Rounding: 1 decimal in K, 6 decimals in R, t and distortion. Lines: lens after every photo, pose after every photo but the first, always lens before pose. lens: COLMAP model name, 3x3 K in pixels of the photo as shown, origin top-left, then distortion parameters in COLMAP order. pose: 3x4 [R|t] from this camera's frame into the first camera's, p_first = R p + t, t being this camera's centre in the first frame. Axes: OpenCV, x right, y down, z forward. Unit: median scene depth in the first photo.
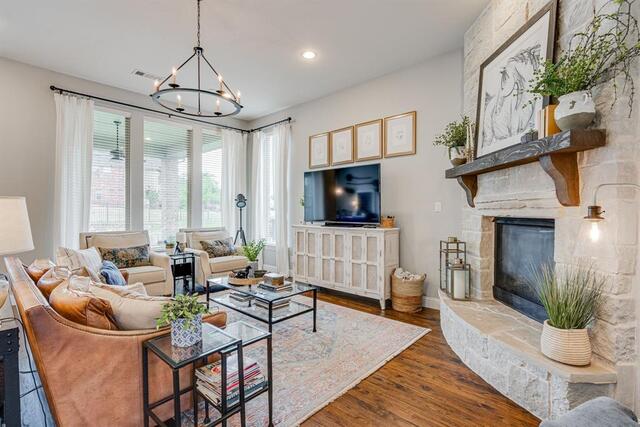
lens RADIAL K [[294.8, 0, 319.5], [0, 294.8, 213.6], [0, 0, 1]] dist [-0.002762, 0.000168]
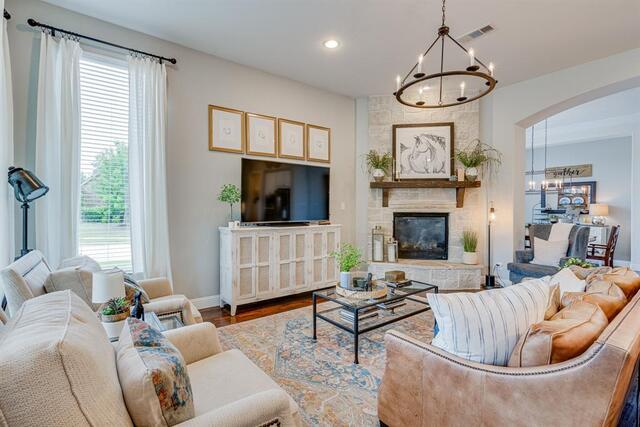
lens RADIAL K [[294.8, 0, 318.0], [0, 294.8, 211.9], [0, 0, 1]] dist [-0.002762, 0.000168]
pose [[0.194440, -0.009699, 0.980866, -0.908479], [0.006083, 0.999944, 0.008682, -0.008242], [-0.980896, 0.004279, 0.194488, 0.805492]]
